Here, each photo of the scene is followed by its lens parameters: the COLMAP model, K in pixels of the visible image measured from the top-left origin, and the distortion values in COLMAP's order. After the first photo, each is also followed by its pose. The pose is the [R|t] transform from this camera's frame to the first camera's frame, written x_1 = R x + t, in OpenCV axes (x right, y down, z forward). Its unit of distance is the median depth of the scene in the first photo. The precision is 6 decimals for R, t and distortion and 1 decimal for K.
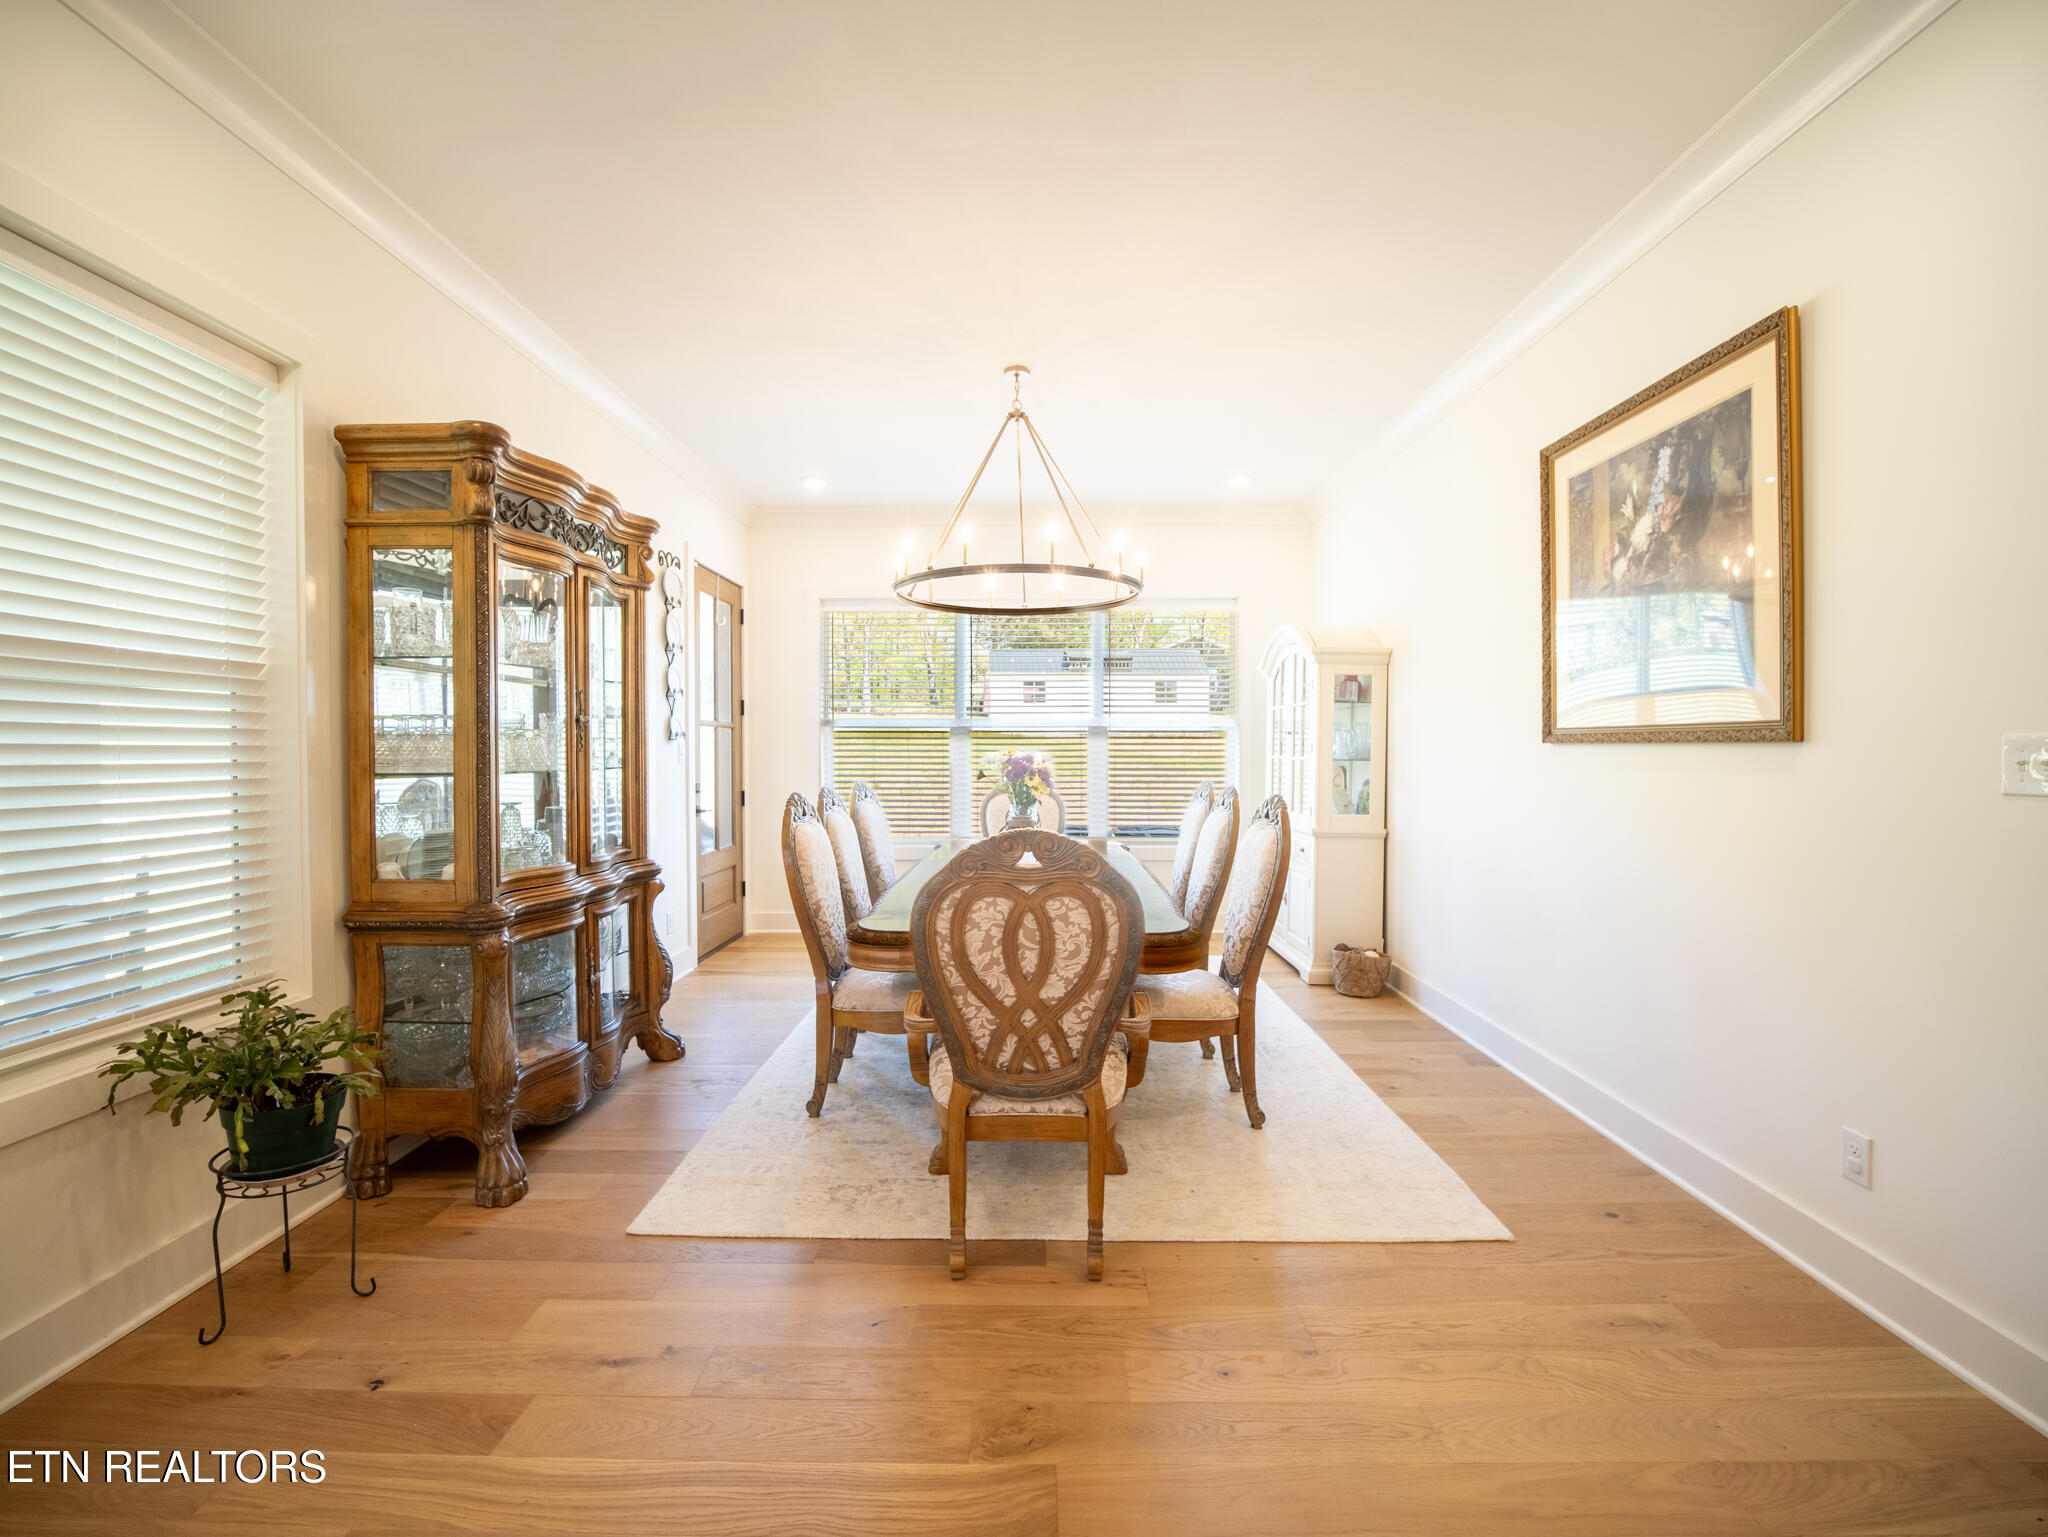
lens RADIAL K [[918.6, 0, 1024.0], [0, 918.6, 768.5], [0, 0, 1]] dist [-0.016800, -0.000418]
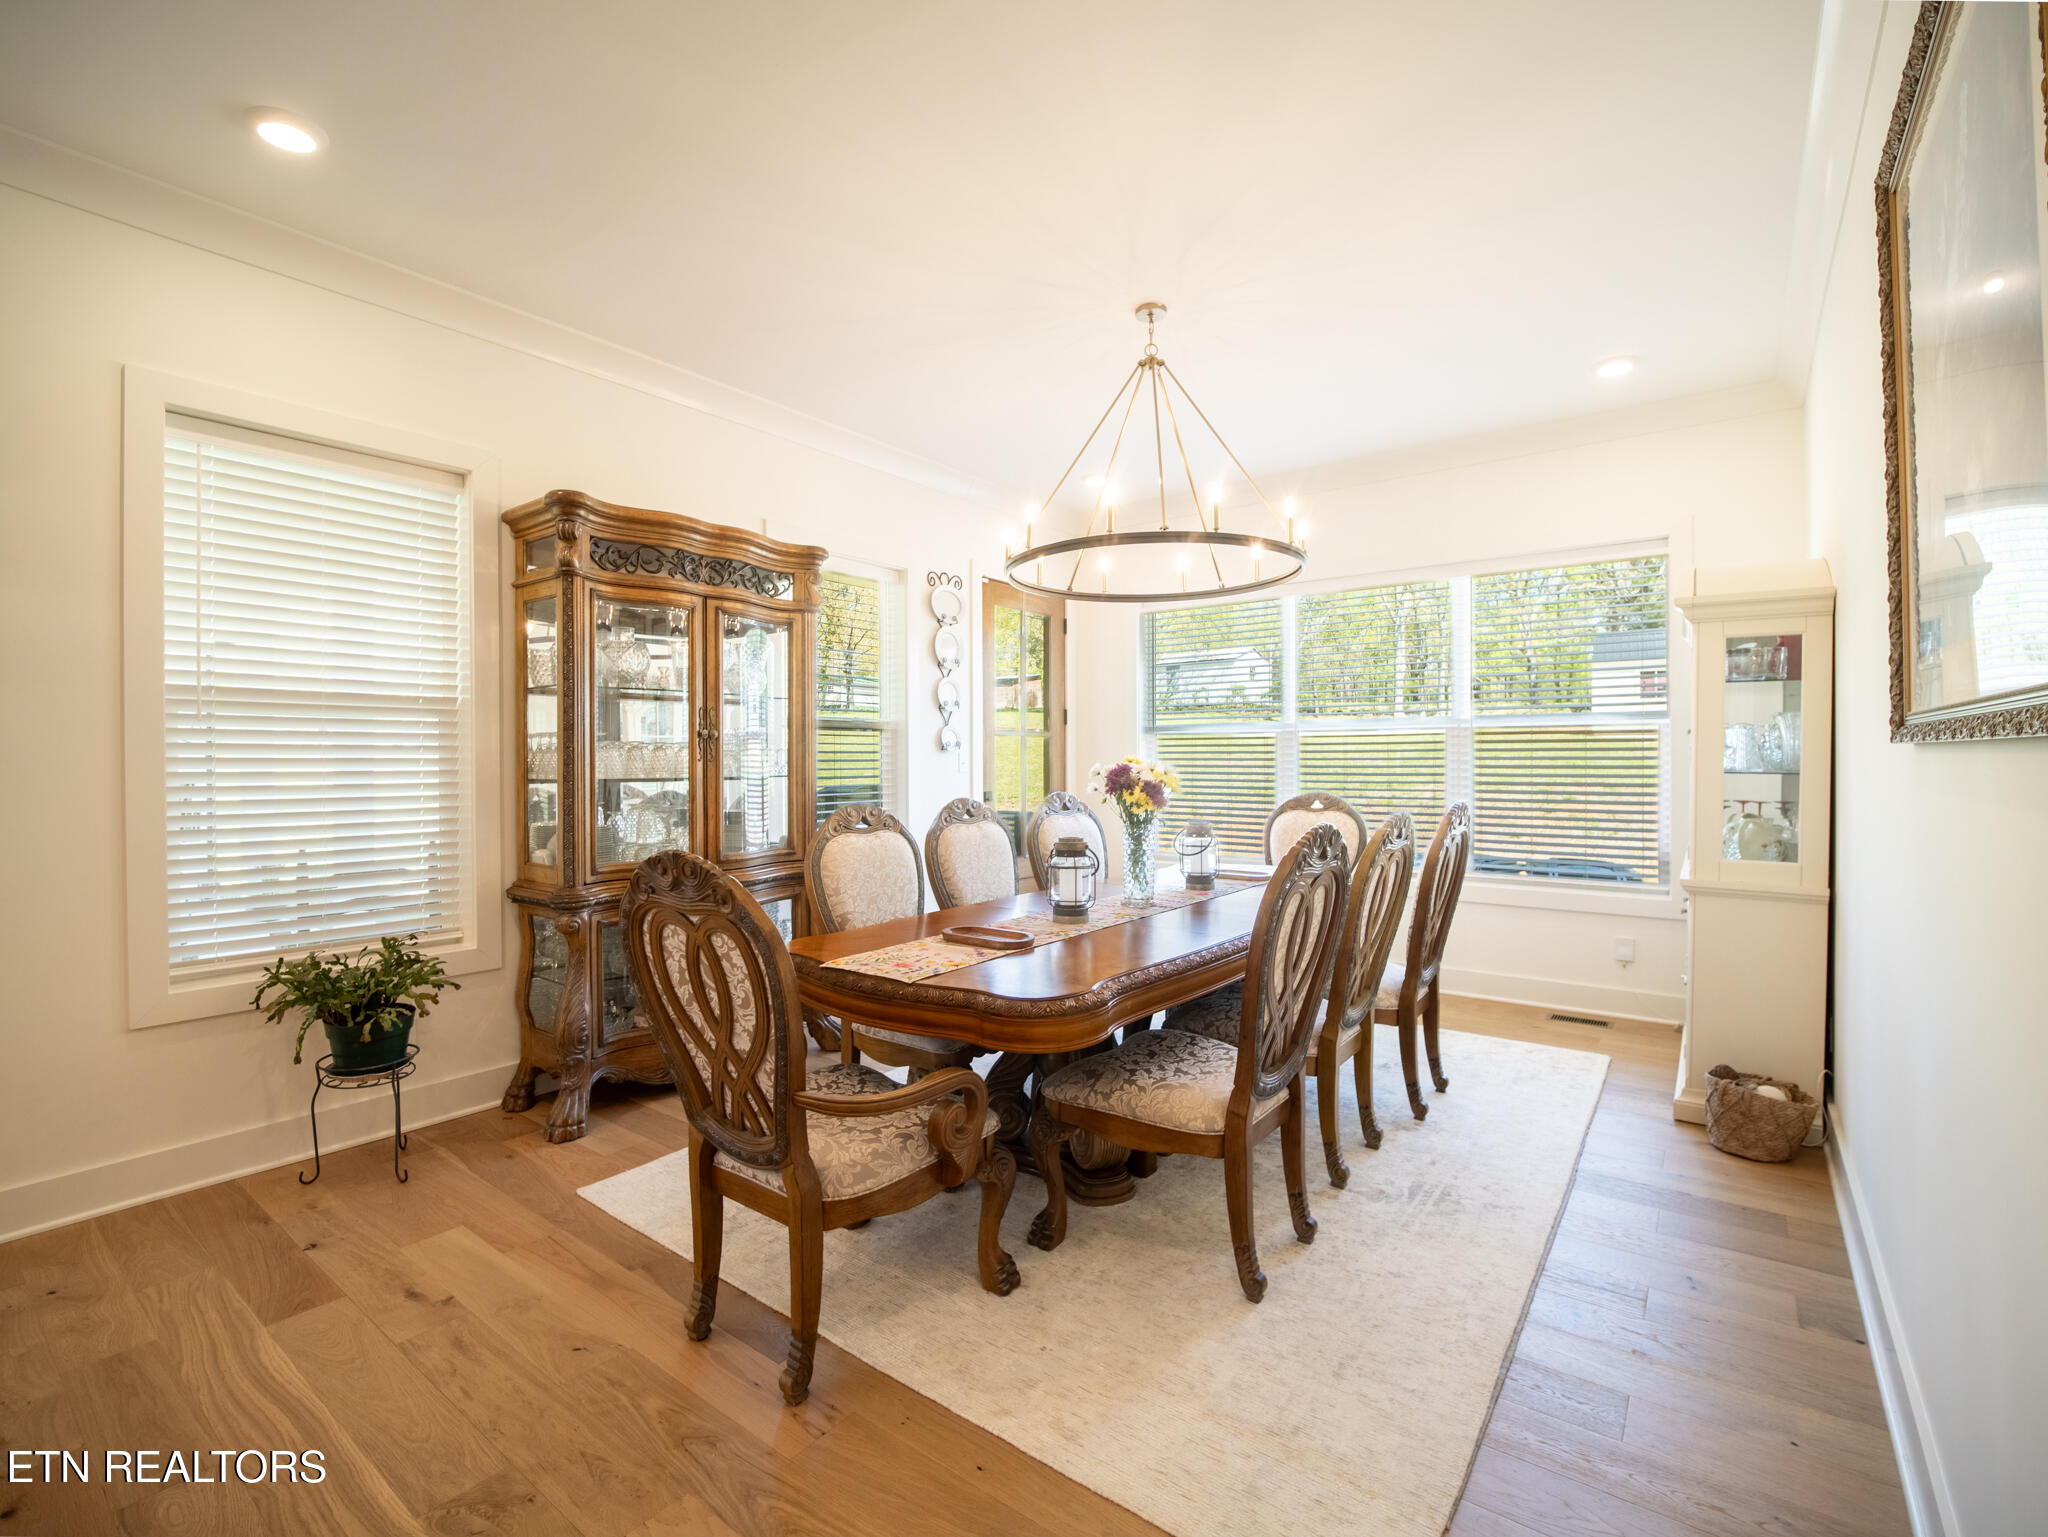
lens RADIAL K [[918.6, 0, 1024.0], [0, 918.6, 768.5], [0, 0, 1]] dist [-0.016800, -0.000418]
pose [[0.801561, 0.002245, -0.597909, 0.548131], [-0.008340, 0.999938, -0.007427, -0.005278], [0.597855, 0.010940, 0.801529, 0.348343]]
